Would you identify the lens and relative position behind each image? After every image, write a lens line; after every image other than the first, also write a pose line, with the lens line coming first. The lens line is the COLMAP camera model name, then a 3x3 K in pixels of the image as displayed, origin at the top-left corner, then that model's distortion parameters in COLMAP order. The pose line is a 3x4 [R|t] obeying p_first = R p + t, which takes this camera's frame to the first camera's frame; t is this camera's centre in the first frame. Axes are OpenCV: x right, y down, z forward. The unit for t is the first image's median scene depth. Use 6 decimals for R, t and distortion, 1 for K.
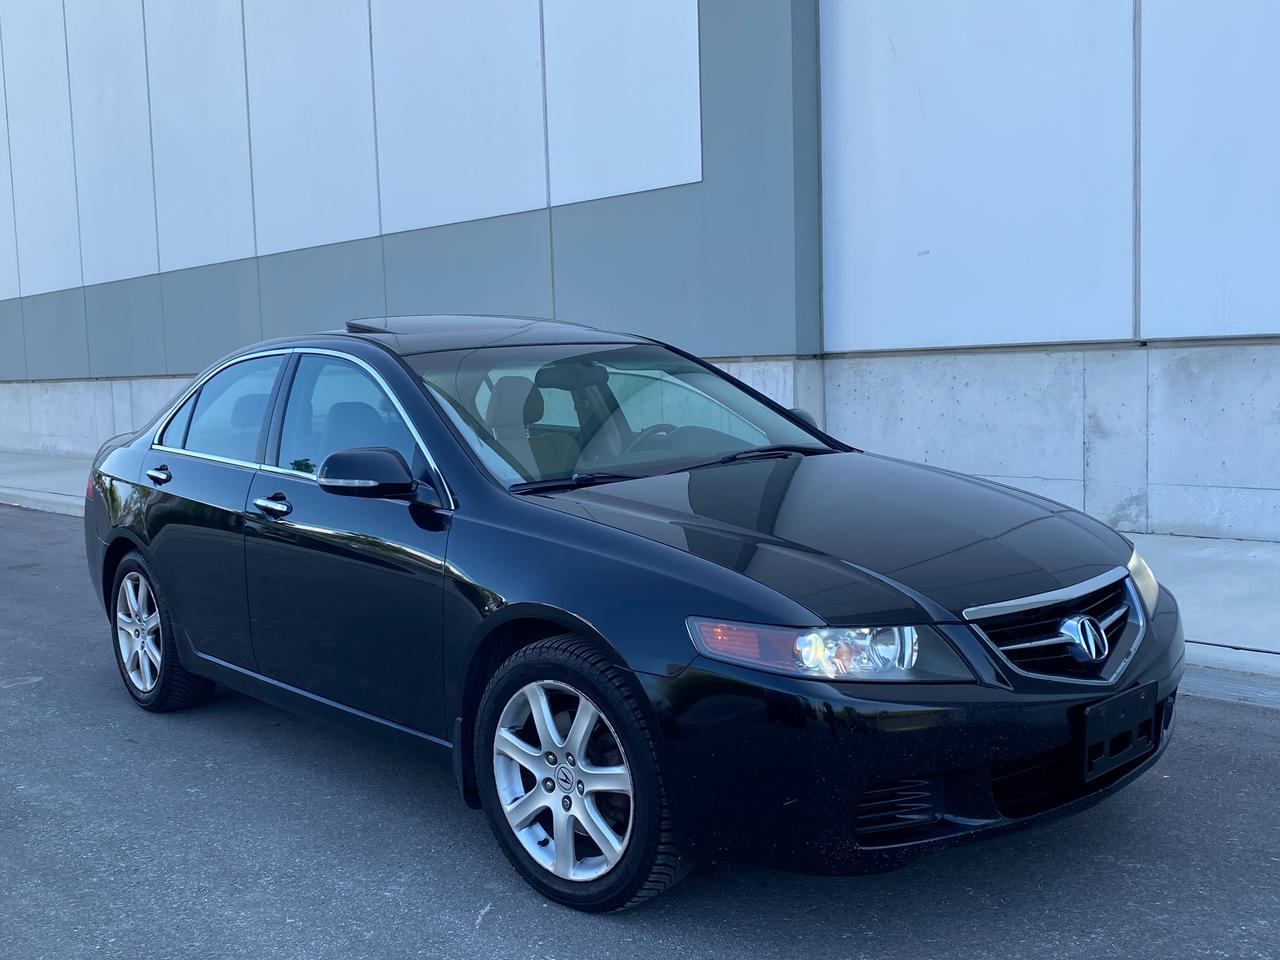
lens RADIAL K [[1284.4, 0, 640.0], [0, 1284.4, 480.0], [0, 0, 1]] dist [0.027511, -0.014080]
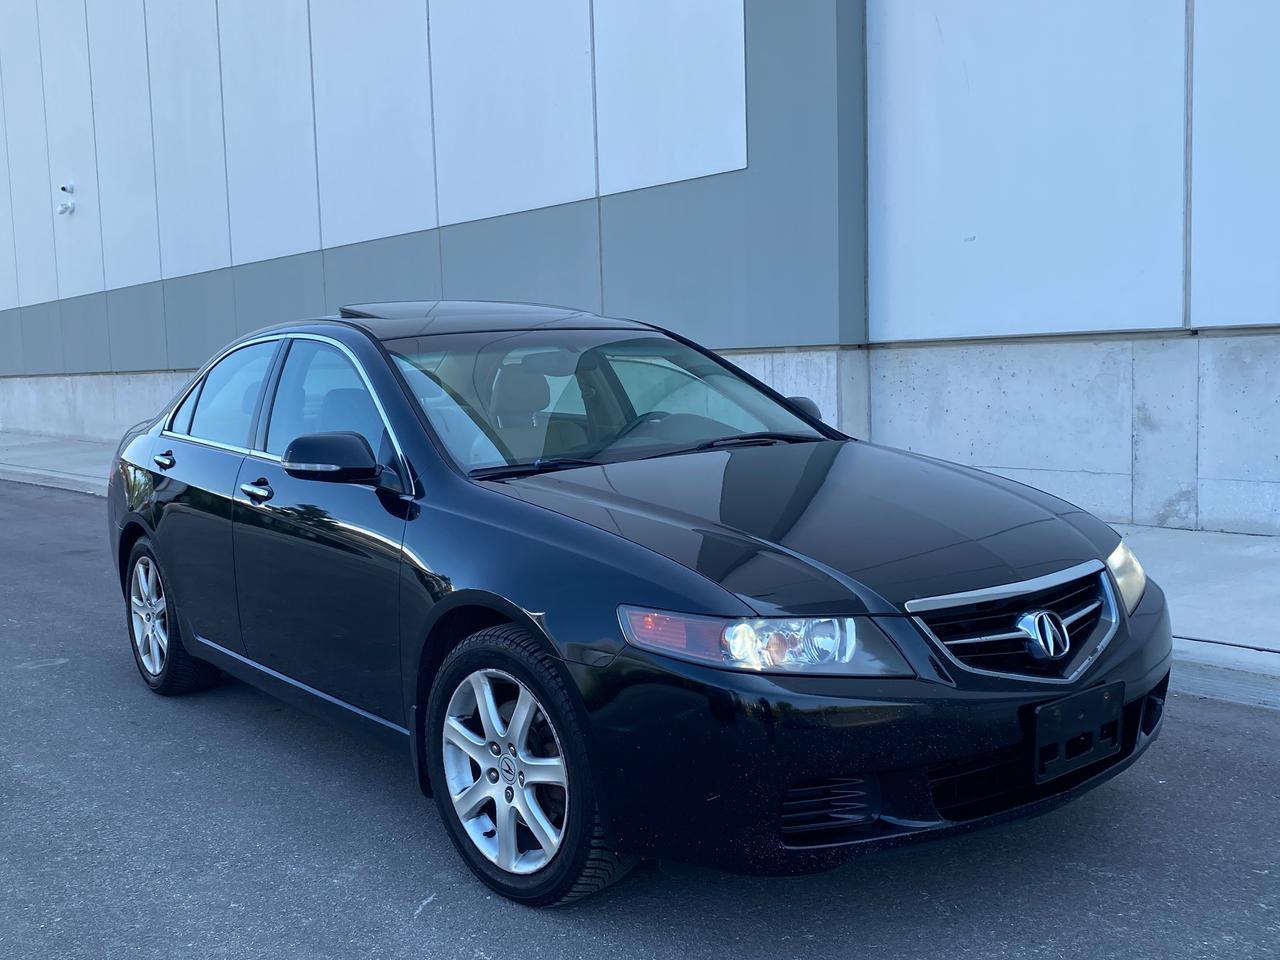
lens RADIAL K [[1284.4, 0, 640.0], [0, 1284.4, 480.0], [0, 0, 1]] dist [0.027511, -0.014080]
pose [[0.997554, 0.007468, -0.069507, 0.097237], [-0.007175, 0.999964, 0.004474, 0.005978], [0.069538, -0.003964, 0.997571, 0.026654]]
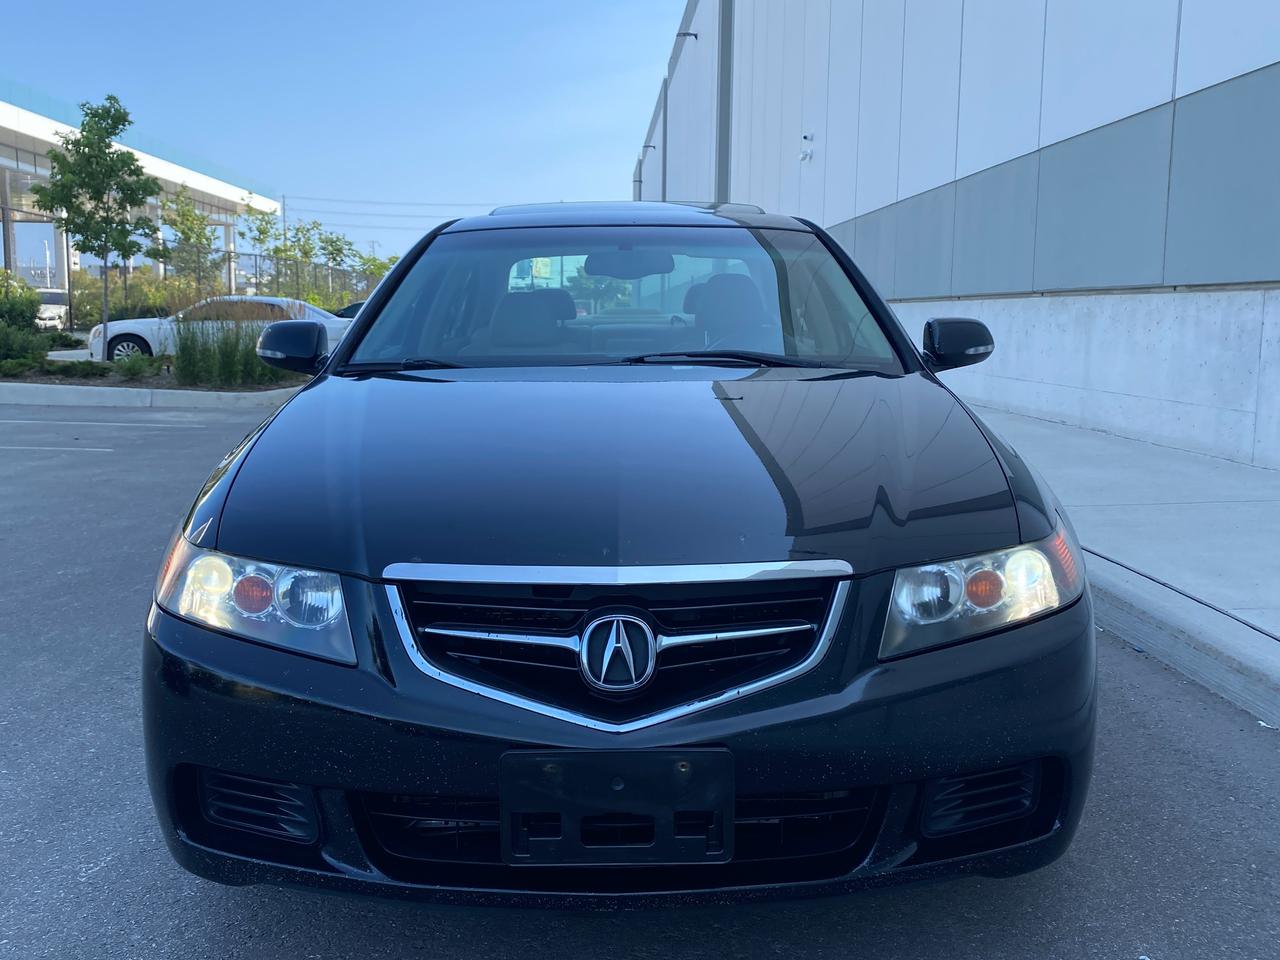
lens RADIAL K [[1225.8, 0, 640.0], [0, 1225.8, 480.0], [0, 0, 1]] dist [0.015886, 0.007237]
pose [[0.760965, 0.121751, -0.637267, 0.620380], [-0.088476, 0.992532, 0.083975, -0.008288], [0.642732, -0.007519, 0.766054, 0.474075]]
